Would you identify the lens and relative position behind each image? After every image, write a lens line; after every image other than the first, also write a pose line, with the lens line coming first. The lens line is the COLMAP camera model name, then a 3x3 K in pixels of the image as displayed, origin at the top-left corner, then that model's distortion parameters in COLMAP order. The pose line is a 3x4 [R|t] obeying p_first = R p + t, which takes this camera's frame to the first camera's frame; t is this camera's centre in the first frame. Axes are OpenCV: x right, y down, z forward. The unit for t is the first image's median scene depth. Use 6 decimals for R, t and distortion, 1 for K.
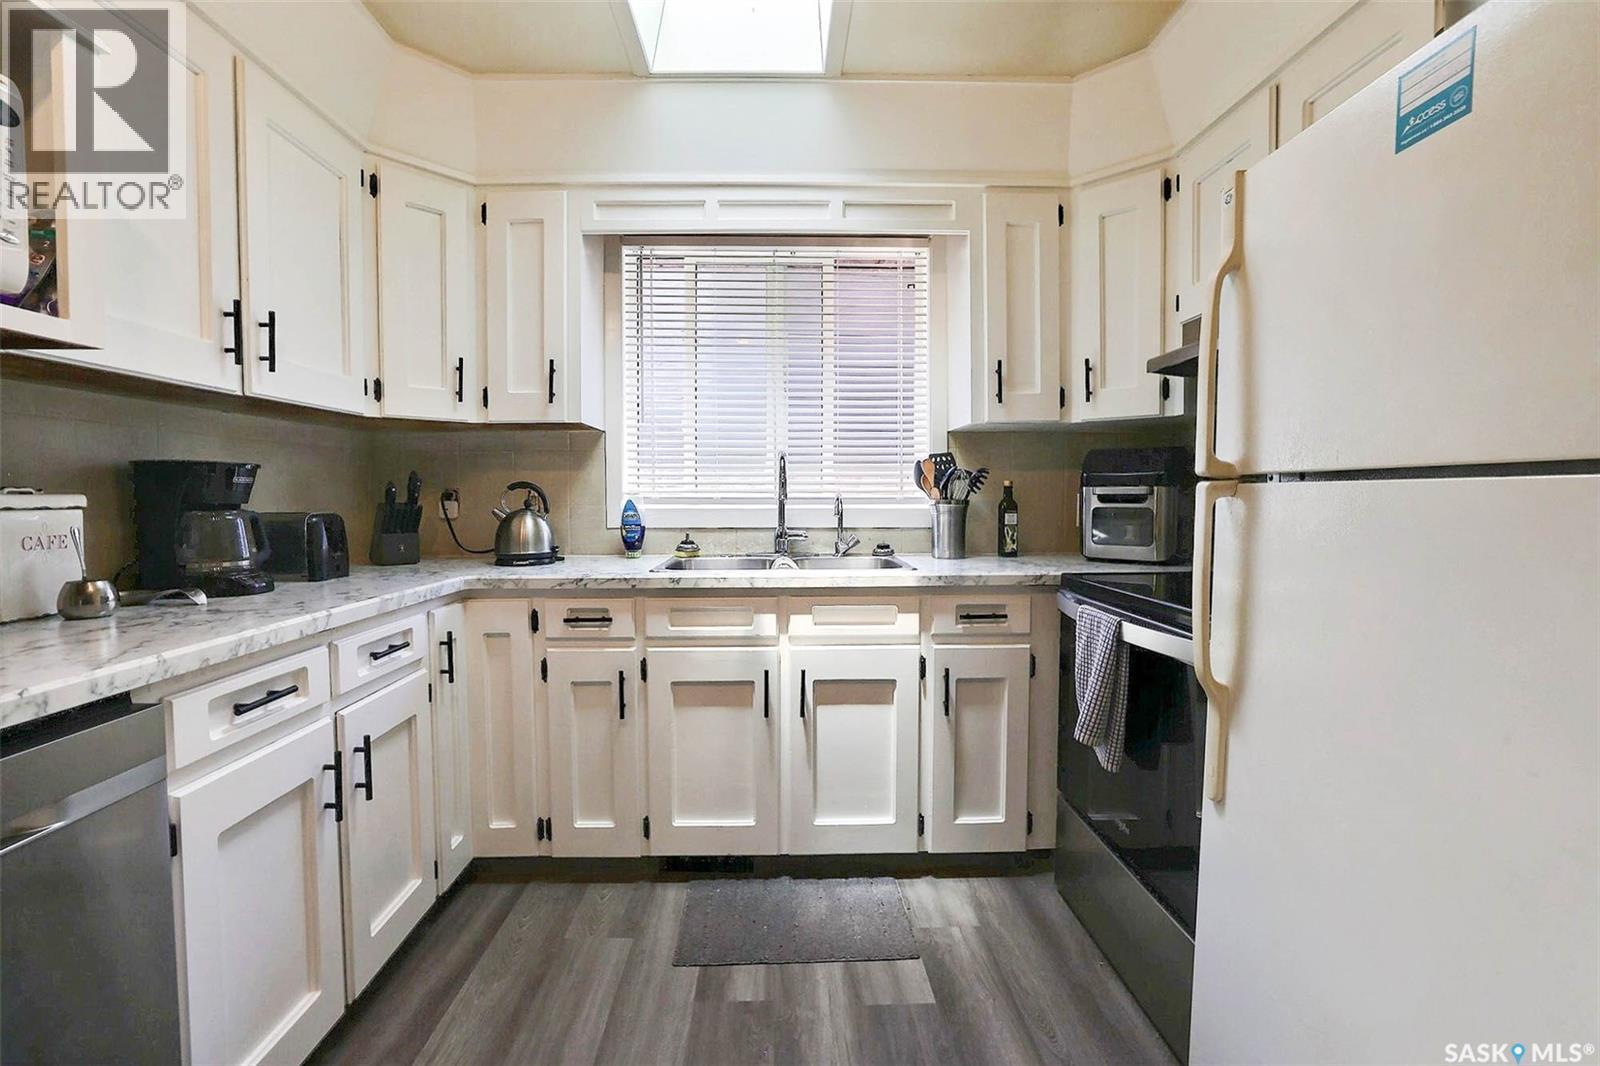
lens RADIAL K [[699.8, 0, 801.8], [0, 699.8, 516.1], [0, 0, 1]] dist [-0.047981, 0.017449]
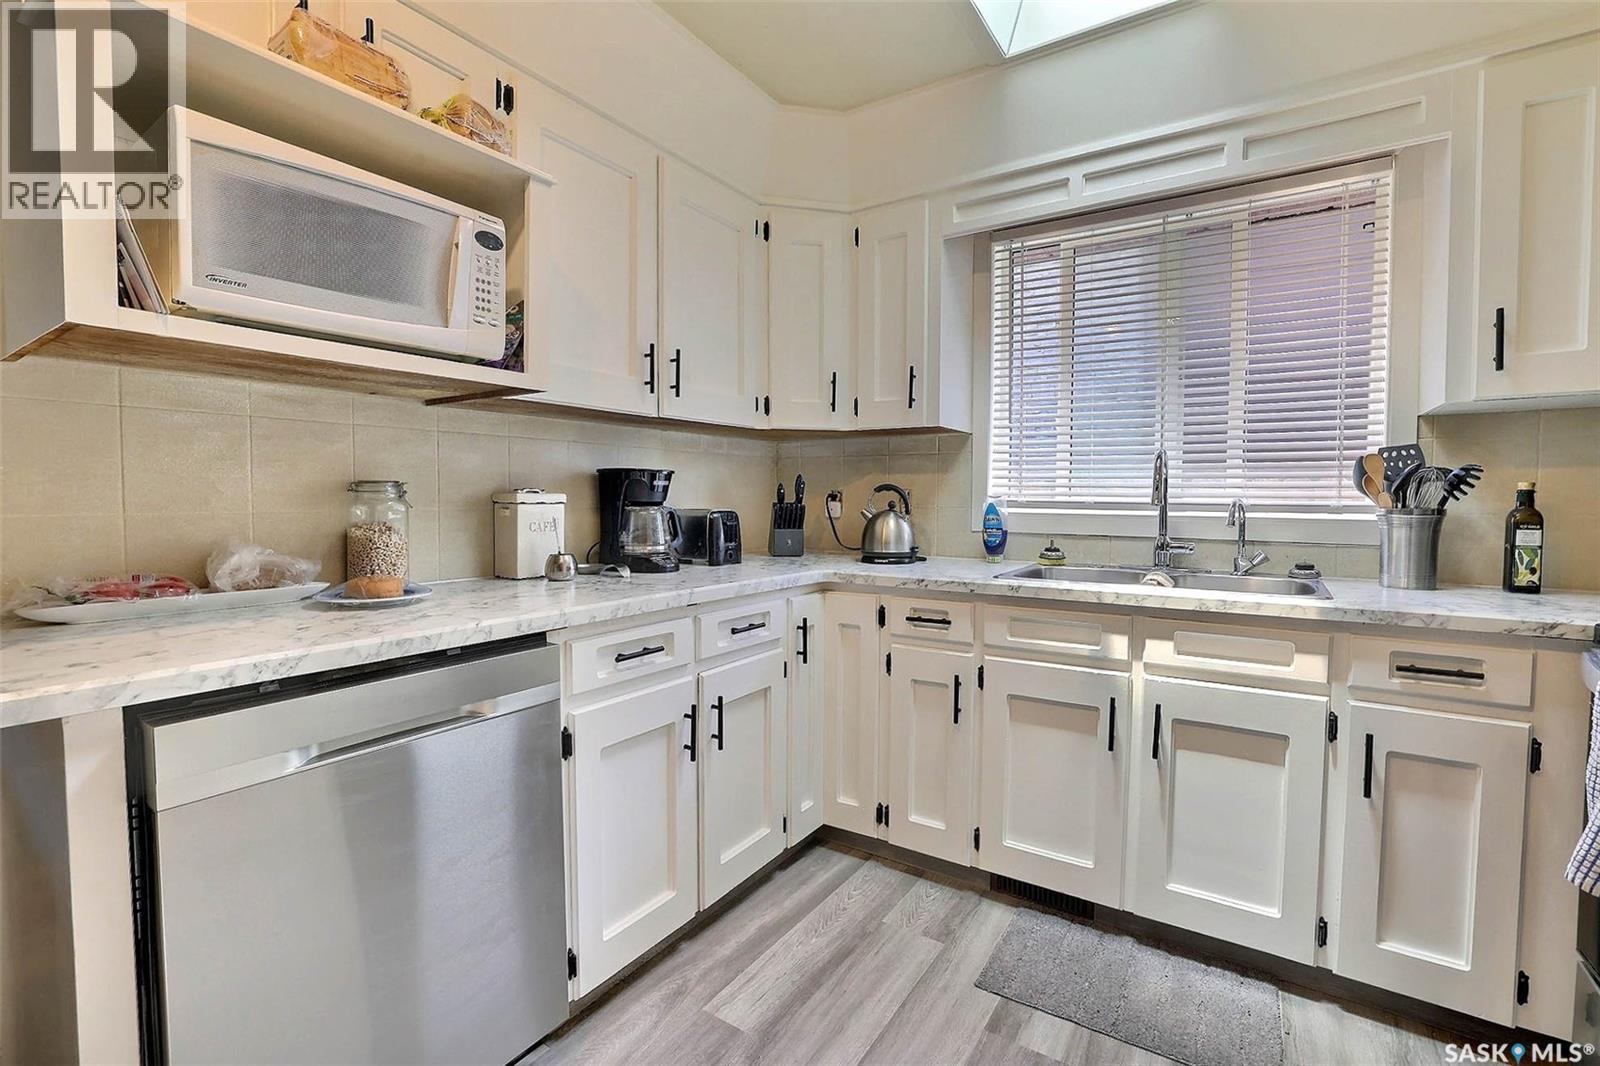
lens RADIAL K [[716.9, 0, 805.8], [0, 716.9, 521.4], [0, 0, 1]] dist [-0.049050, 0.020443]
pose [[0.820170, 0.027252, -0.571470, 0.133613], [-0.025919, 0.999609, 0.010470, -0.001562], [0.571532, 0.006225, 0.820556, 0.039782]]
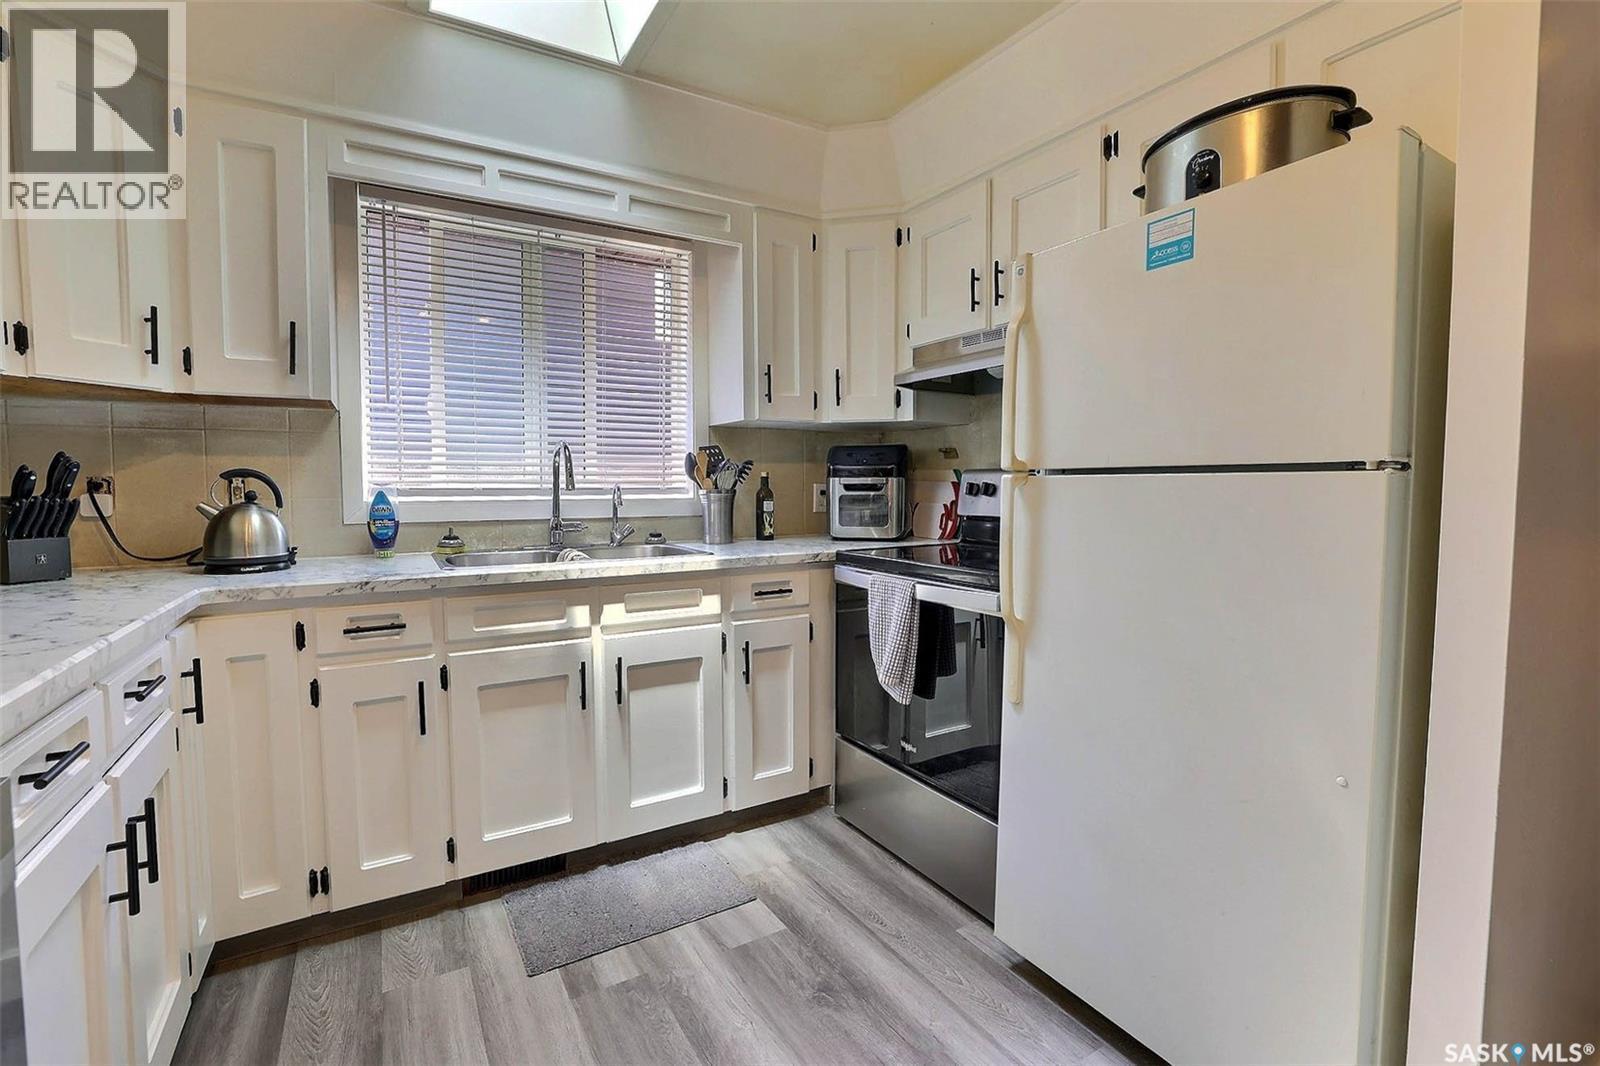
lens RADIAL K [[699.8, 0, 801.8], [0, 699.8, 516.1], [0, 0, 1]] dist [-0.047981, 0.017449]
pose [[0.872542, -0.021722, 0.488057, -0.249327], [0.015796, 0.999743, 0.016254, 0.002626], [-0.488285, -0.006473, 0.872660, -0.010451]]
